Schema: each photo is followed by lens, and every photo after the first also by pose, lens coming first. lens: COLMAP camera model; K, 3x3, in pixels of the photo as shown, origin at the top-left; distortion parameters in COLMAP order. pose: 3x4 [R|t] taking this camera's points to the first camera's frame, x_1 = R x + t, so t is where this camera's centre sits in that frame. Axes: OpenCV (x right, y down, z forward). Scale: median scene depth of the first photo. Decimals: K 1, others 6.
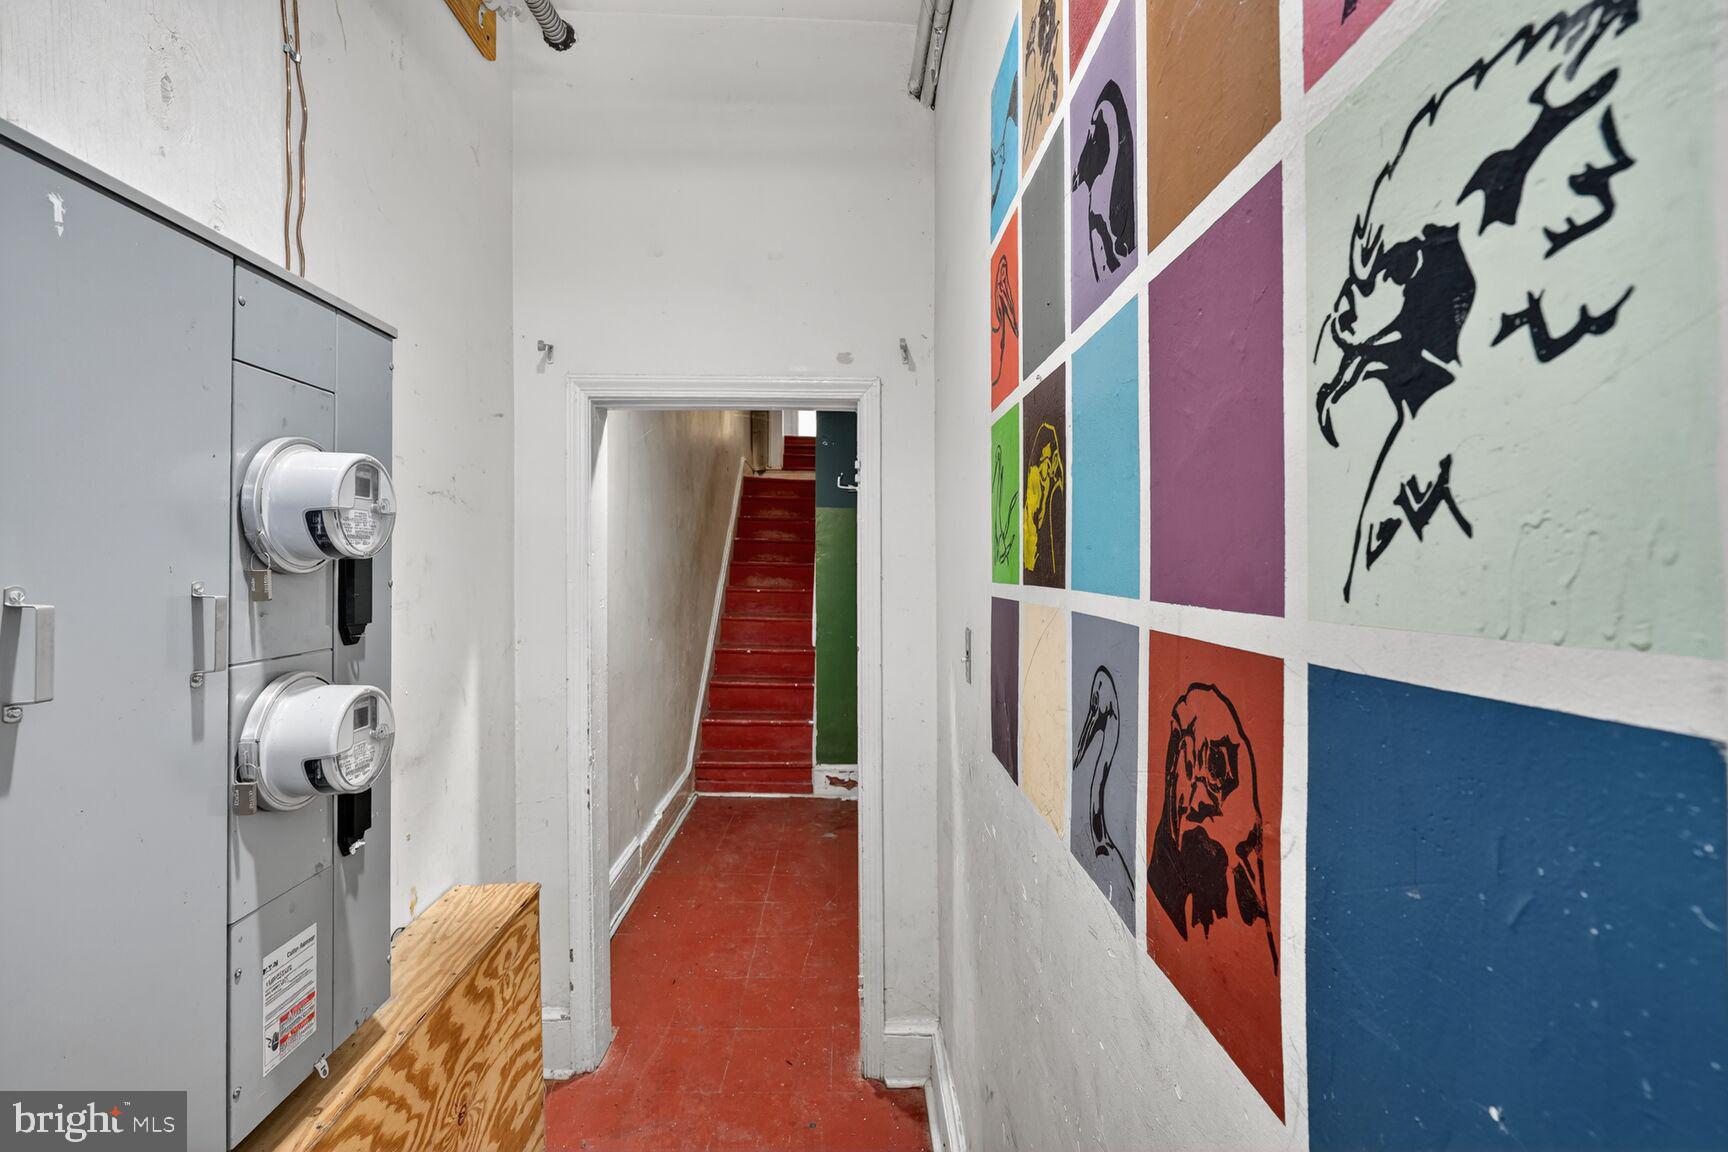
lens RADIAL K [[798.5, 0, 869.5], [0, 798.5, 568.5], [0, 0, 1]] dist [-0.000823, -0.000025]
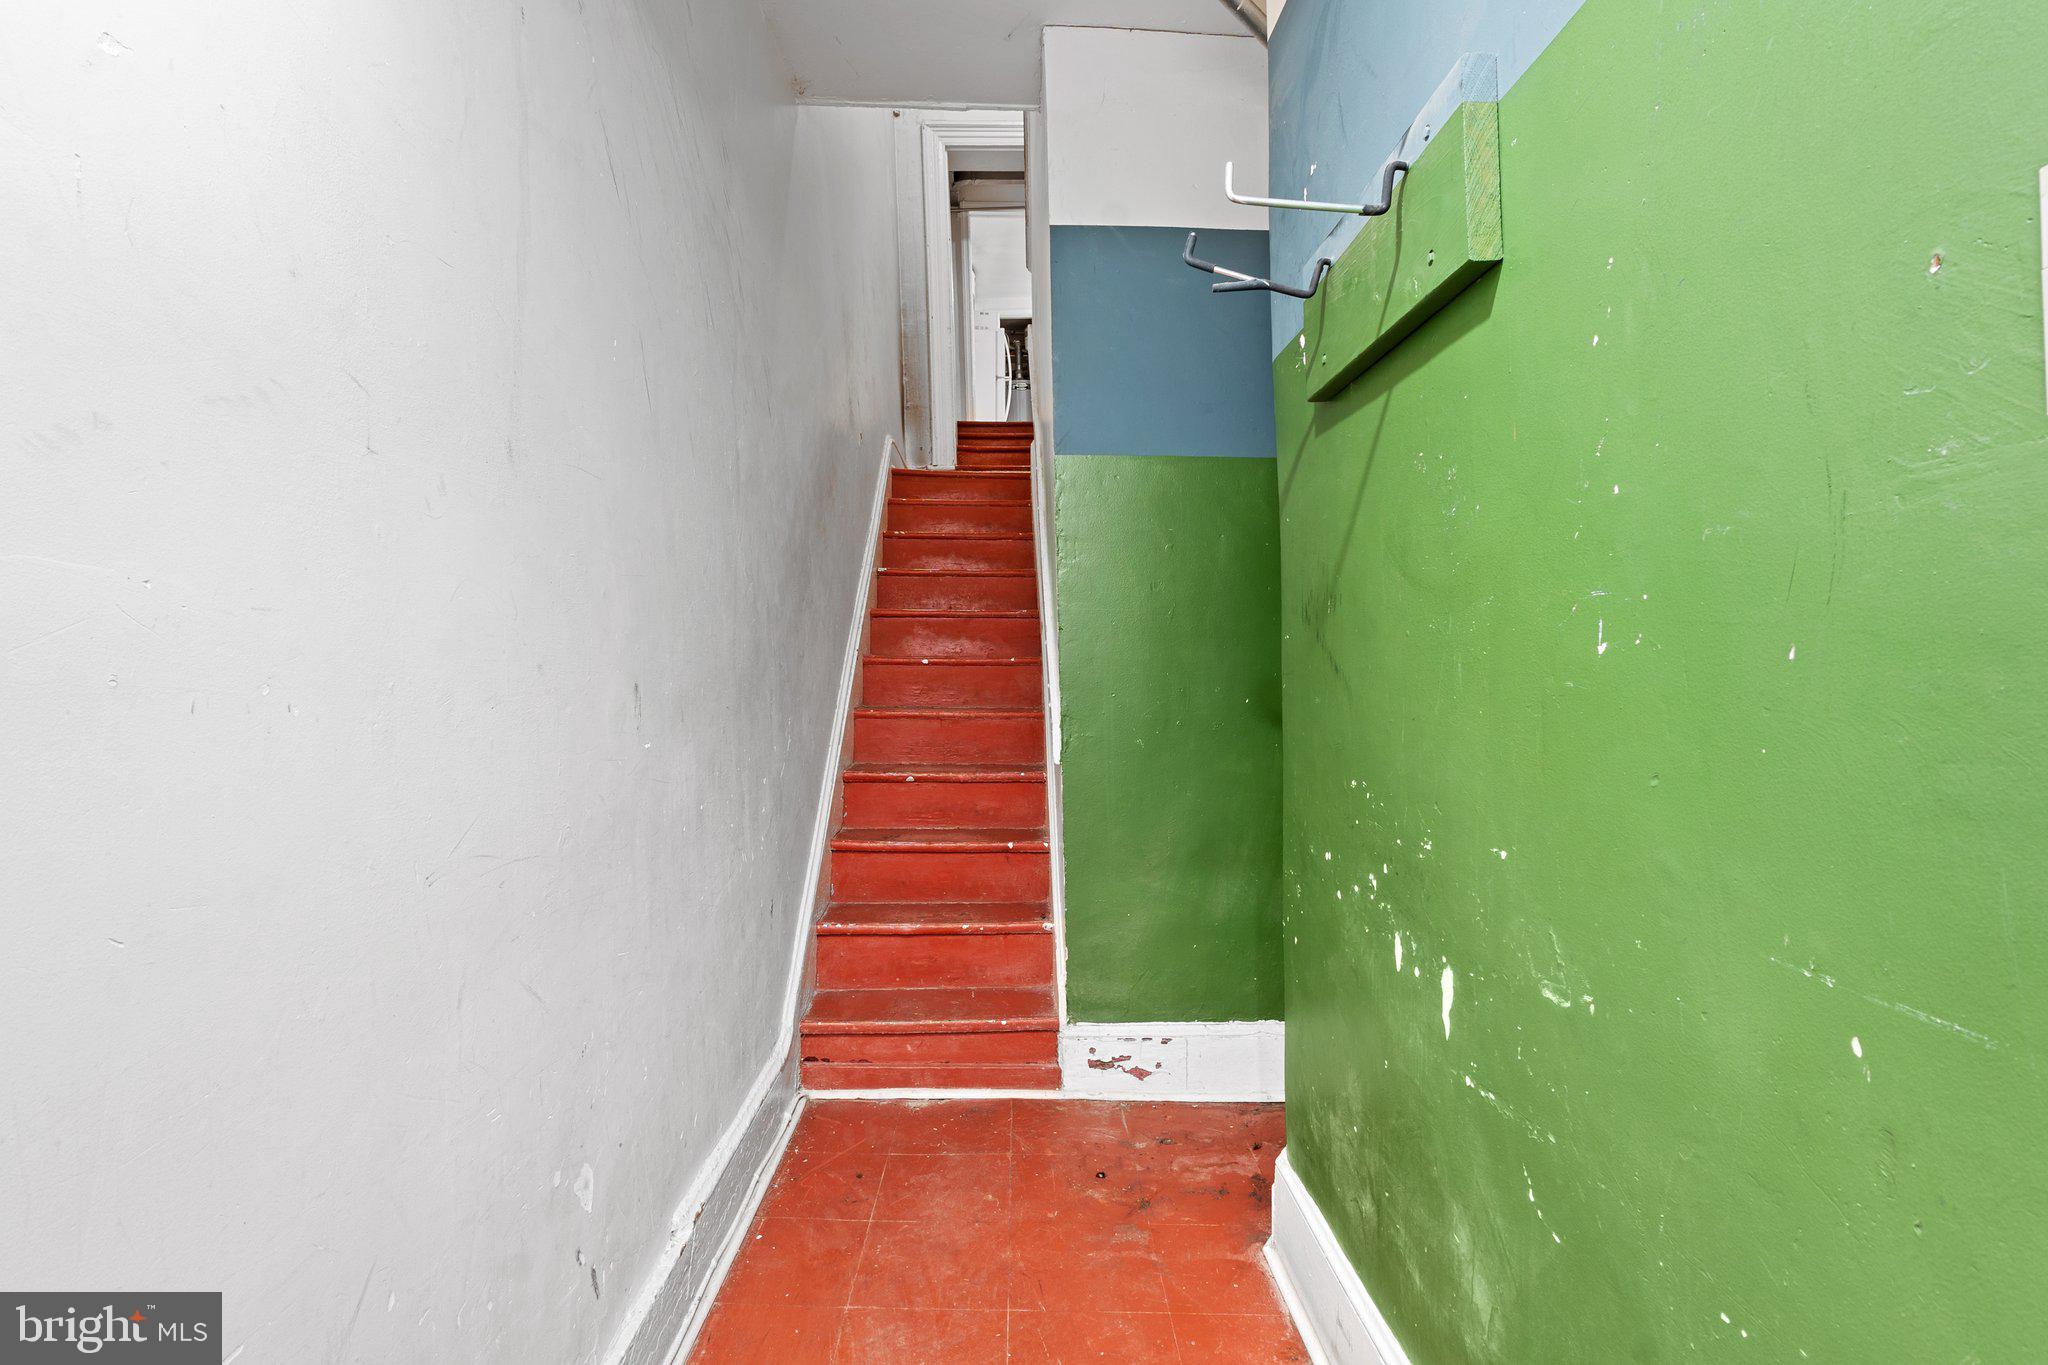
lens RADIAL K [[946.3, 0, 1030.5], [0, 946.3, 673.6], [0, 0, 1]] dist [-0.000823, -0.000025]
pose [[0.999649, -0.024516, -0.010001, -0.074545], [0.024422, 0.999657, -0.009454, 0.049962], [0.010230, 0.009206, 0.999905, 0.443984]]
